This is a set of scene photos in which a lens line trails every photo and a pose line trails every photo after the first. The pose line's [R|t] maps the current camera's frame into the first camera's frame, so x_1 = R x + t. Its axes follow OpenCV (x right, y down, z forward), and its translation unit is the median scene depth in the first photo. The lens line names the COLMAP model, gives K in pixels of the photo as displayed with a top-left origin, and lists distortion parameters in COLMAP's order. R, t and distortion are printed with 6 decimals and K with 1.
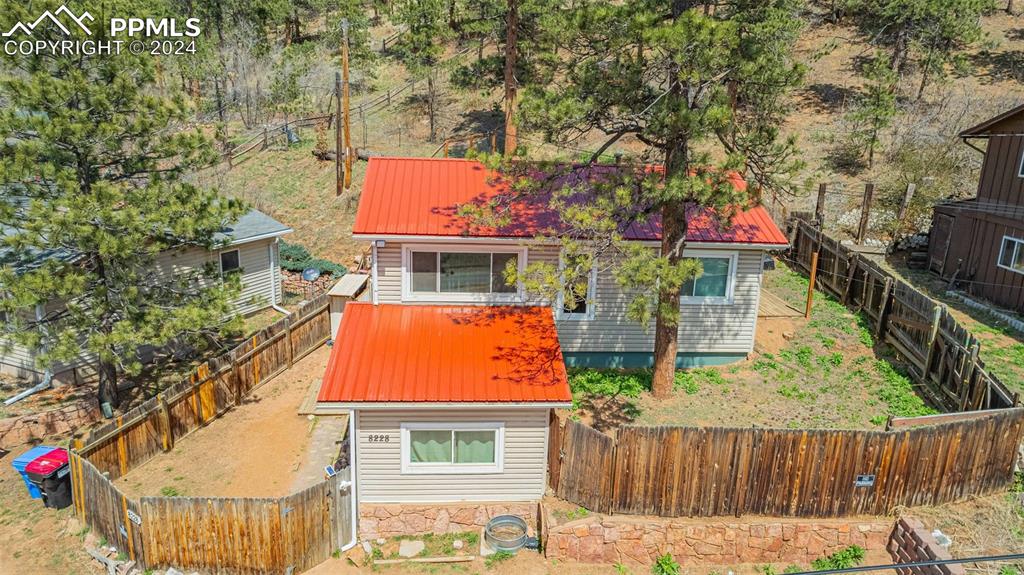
lens RADIAL K [[713.4, 0, 520.8], [0, 713.4, 290.2], [0, 0, 1]] dist [-0.091789, 0.107135]
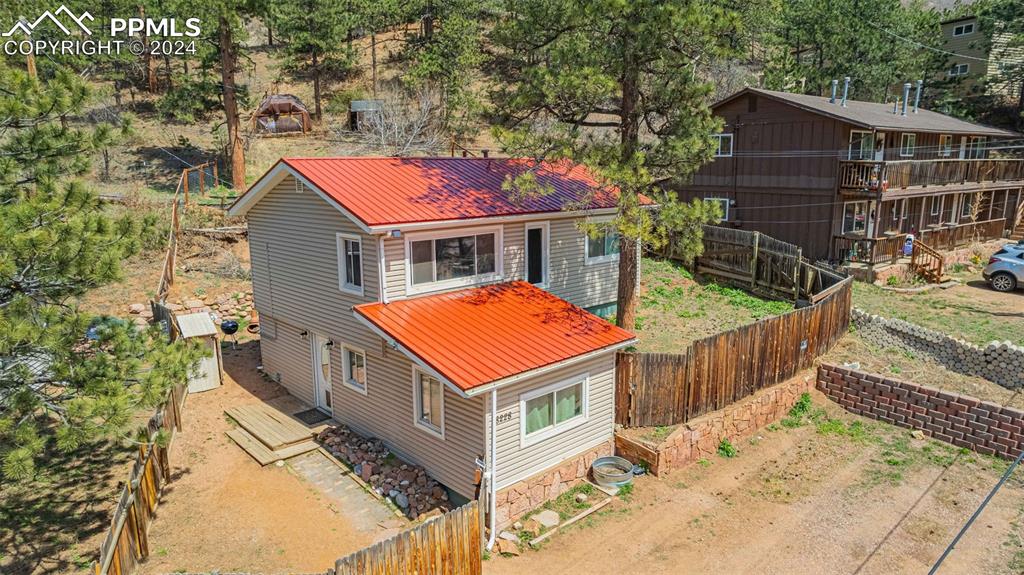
lens RADIAL K [[654.5, 0, 519.6], [0, 654.5, 294.7], [0, 0, 1]] dist [-0.078935, 0.085367]
pose [[0.779797, -0.163646, 0.604265, -0.633597], [0.195157, 0.980676, 0.013738, 0.034529], [-0.594836, 0.107214, 0.796665, 0.242582]]
